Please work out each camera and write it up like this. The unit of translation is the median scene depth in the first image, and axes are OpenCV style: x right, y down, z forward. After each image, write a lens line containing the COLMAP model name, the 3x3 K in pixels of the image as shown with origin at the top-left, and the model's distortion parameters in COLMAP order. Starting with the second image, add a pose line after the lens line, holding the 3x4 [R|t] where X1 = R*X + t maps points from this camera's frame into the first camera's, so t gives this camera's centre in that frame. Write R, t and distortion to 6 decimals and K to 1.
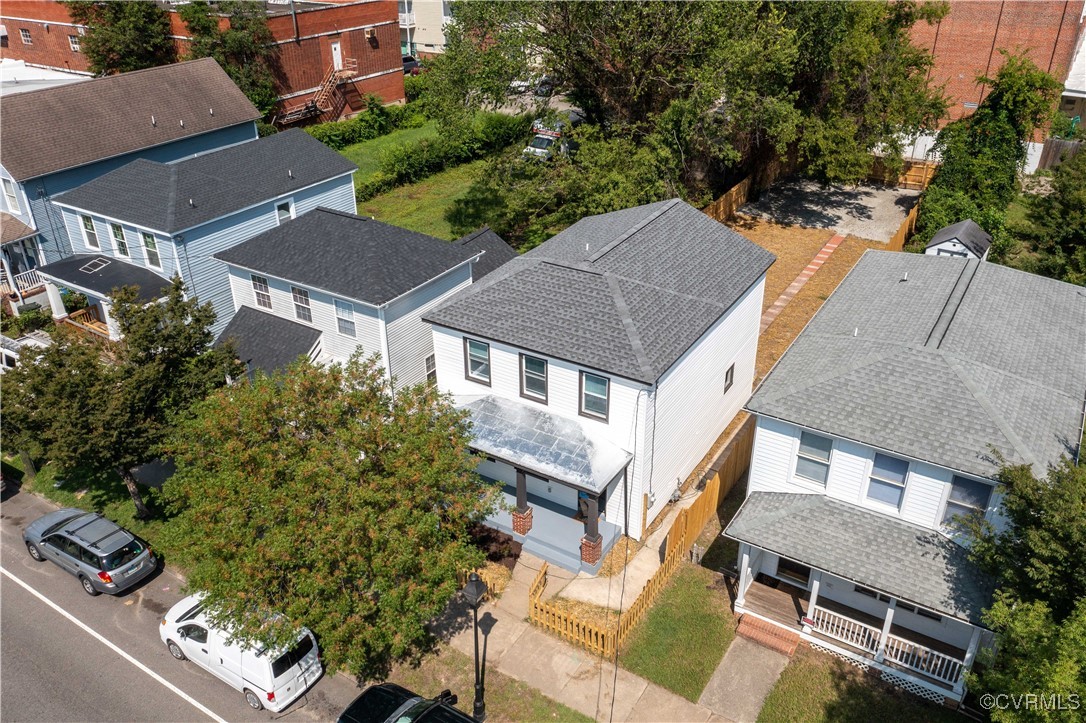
lens RADIAL K [[858.4, 0, 545.6], [0, 858.4, 366.2], [0, 0, 1]] dist [-0.006931, 0.005627]
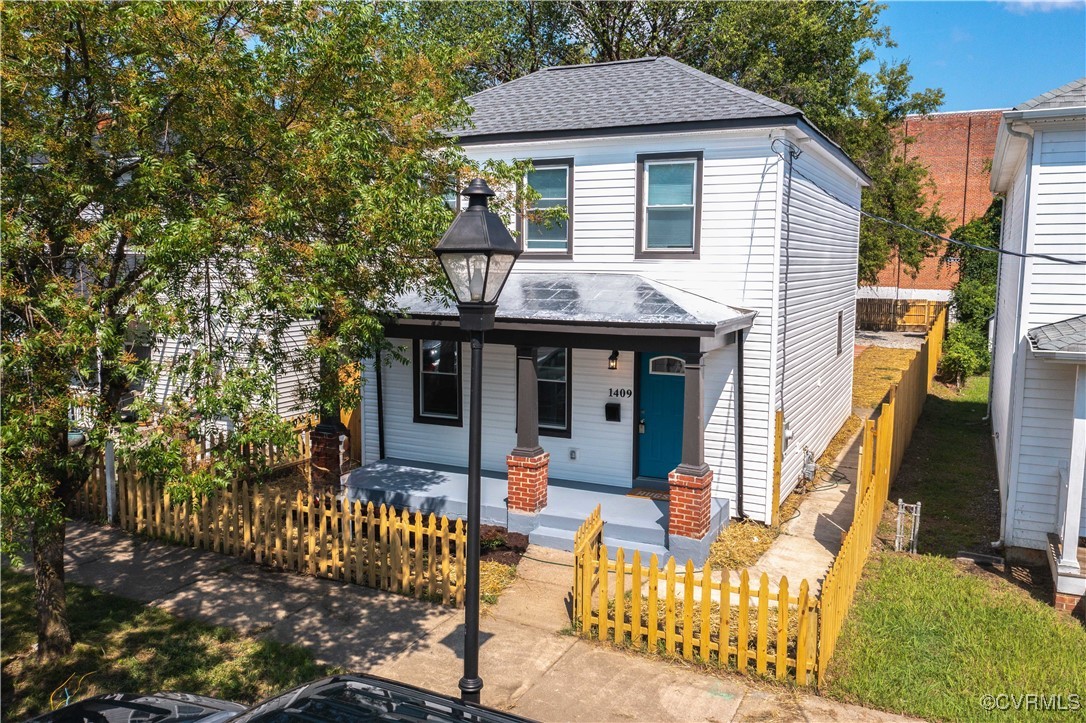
lens RADIAL K [[858.4, 0, 545.2], [0, 858.4, 366.1], [0, 0, 1]] dist [-0.006931, 0.005627]
pose [[0.994965, 0.002532, 0.100189, -0.068450], [0.035806, 0.924720, -0.378960, 0.314965], [-0.093607, 0.380639, 0.919974, 0.562864]]
